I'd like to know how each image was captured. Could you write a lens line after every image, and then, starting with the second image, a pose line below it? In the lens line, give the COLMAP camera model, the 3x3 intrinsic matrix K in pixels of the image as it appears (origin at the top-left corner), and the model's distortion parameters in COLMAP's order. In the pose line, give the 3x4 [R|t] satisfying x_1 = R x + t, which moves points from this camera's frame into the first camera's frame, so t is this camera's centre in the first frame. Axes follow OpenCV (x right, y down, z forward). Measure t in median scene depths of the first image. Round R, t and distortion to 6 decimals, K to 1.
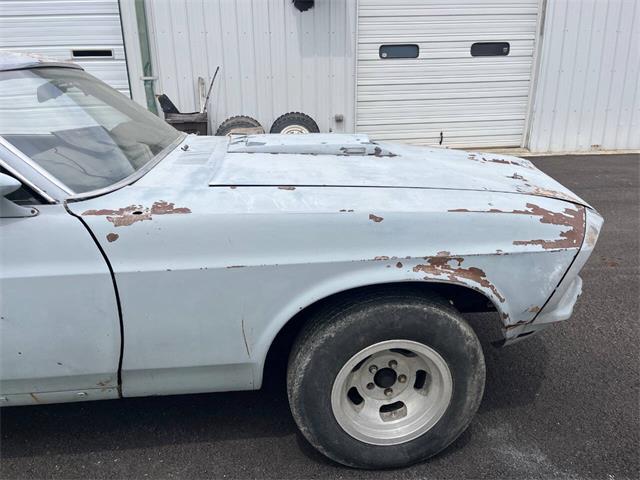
lens RADIAL K [[485.6, 0, 319.7], [0, 485.6, 237.7], [0, 0, 1]] dist [0.086367, -0.117120]
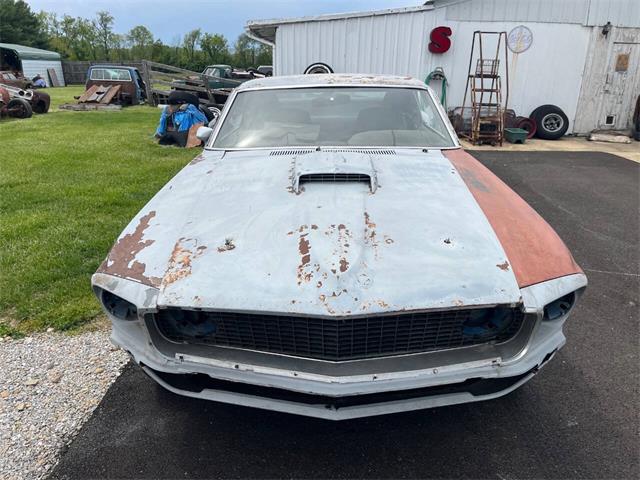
lens RADIAL K [[485.6, 0, 314.7], [0, 485.6, 240.2], [0, 0, 1]] dist [0.086367, -0.117120]
pose [[-0.145602, 0.342684, -0.928099, 1.451852], [-0.313770, 0.873672, 0.371813, -0.614007], [0.938269, 0.345347, -0.019684, 1.443640]]
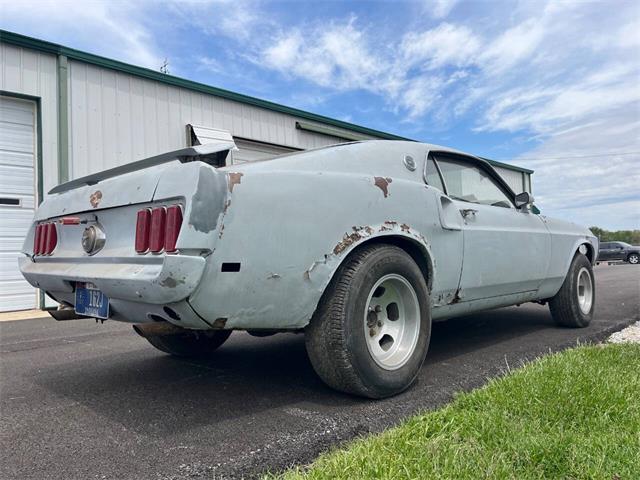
lens RADIAL K [[485.6, 0, 321.2], [0, 485.6, 236.8], [0, 0, 1]] dist [0.086367, -0.117120]
pose [[0.772507, 0.012052, 0.634892, -2.684641], [0.224636, 0.929983, -0.290981, 0.510433], [-0.593946, 0.367405, 0.715711, -0.169550]]
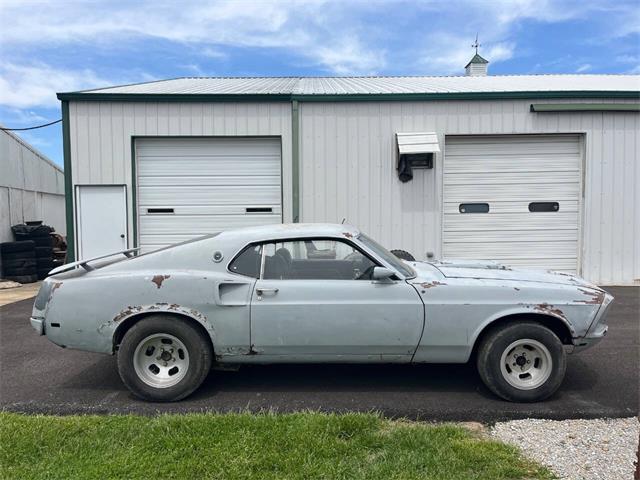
lens RADIAL K [[485.6, 0, 318.7], [0, 485.6, 245.6], [0, 0, 1]] dist [0.086367, -0.117120]
pose [[0.994799, 0.010705, -0.101296, -0.632949], [-0.036361, 0.966264, -0.254975, 0.414410], [0.095149, 0.257332, 0.961627, -1.585440]]
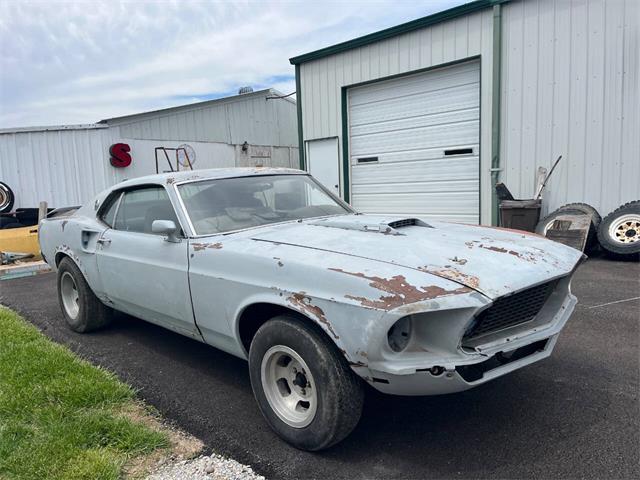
lens RADIAL K [[485.6, 0, 316.0], [0, 485.6, 244.4], [0, 0, 1]] dist [0.086367, -0.117120]
pose [[0.621254, 0.088196, -0.778630, 1.339463], [-0.206779, 0.976878, -0.054333, -0.038226], [0.755834, 0.194759, 0.625127, 0.054847]]
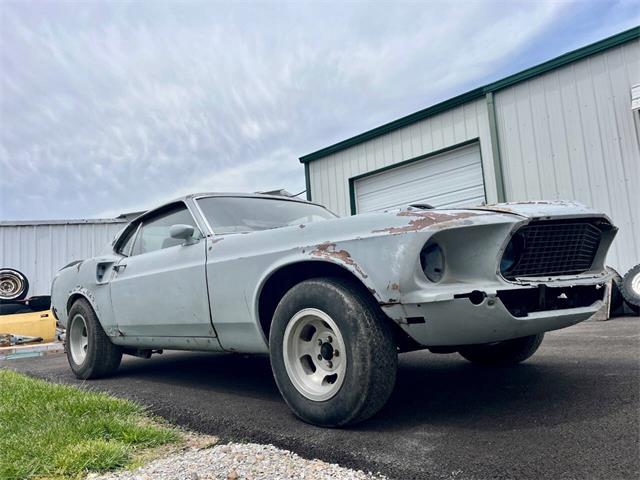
lens RADIAL K [[485.6, 0, 316.9], [0, 485.6, 243.2], [0, 0, 1]] dist [0.086367, -0.117120]
pose [[0.606400, -0.127094, -0.784937, 1.276179], [-0.182218, 0.938664, -0.292758, 0.431622], [0.774000, 0.320558, 0.546047, 0.174512]]
